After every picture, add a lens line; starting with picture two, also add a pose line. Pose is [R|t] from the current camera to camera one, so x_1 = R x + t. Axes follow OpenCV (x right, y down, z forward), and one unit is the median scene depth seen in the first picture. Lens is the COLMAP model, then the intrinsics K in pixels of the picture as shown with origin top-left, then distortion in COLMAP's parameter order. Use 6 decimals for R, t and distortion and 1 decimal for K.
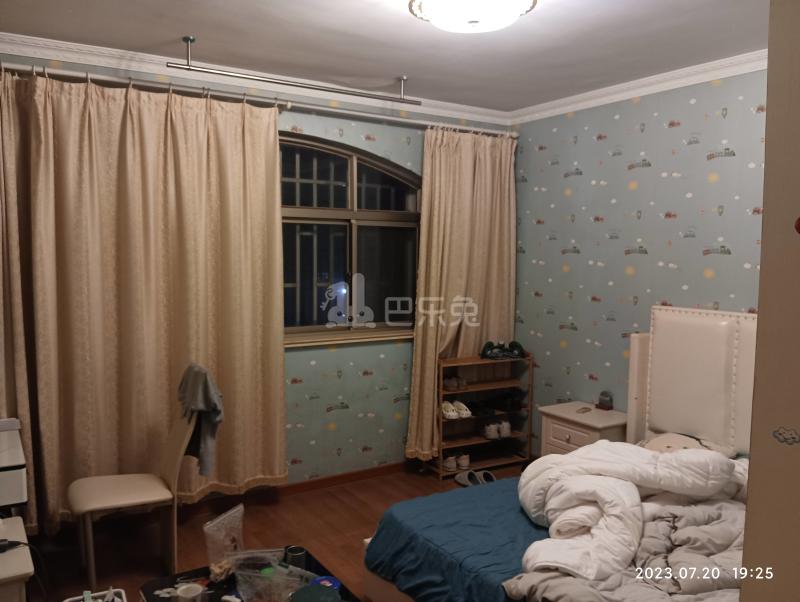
lens RADIAL K [[660.1, 0, 400.0], [0, 660.1, 301.0], [0, 0, 1]] dist [0.079134, -0.173474]
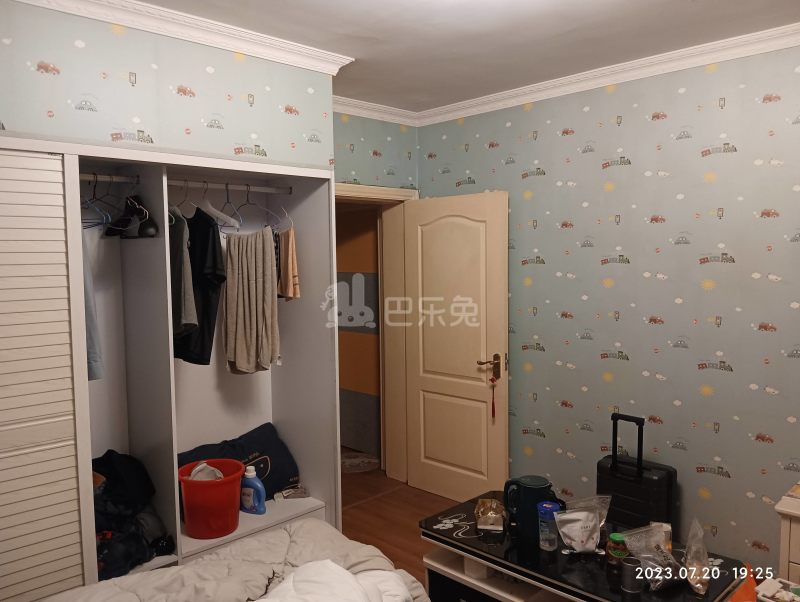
lens RADIAL K [[671.4, 0, 400.0], [0, 671.4, 301.0], [0, 0, 1]] dist [0.054808, -0.001628]
pose [[0.976412, -0.026926, 0.214230, -0.044710], [0.031277, 0.999367, -0.016946, -0.005621], [-0.213638, 0.023247, 0.976636, 0.070333]]
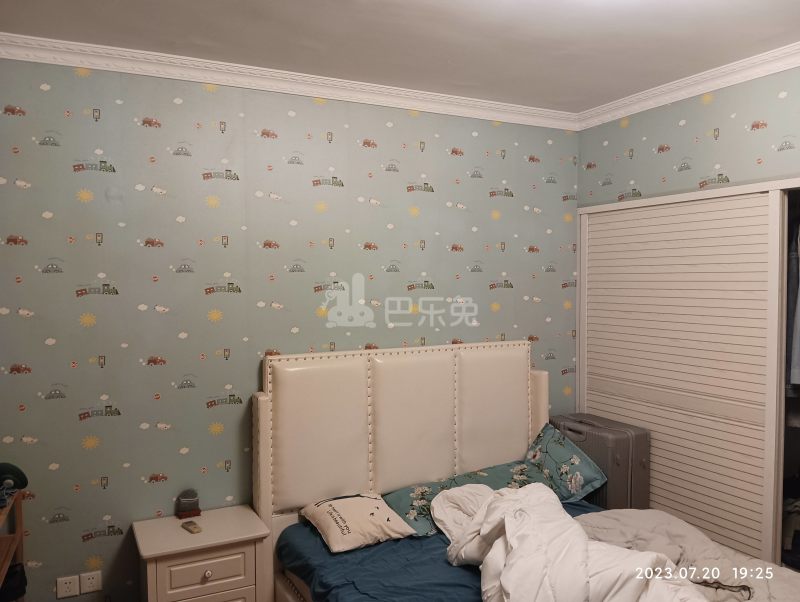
lens RADIAL K [[645.9, 0, 399.5], [0, 645.9, 311.8], [0, 0, 1]] dist [0.084460, -0.144139]
pose [[0.106107, -0.036110, 0.993699, -0.324106], [0.095375, 0.995102, 0.025977, -0.044705], [-0.989770, 0.092017, 0.109031, 0.658255]]
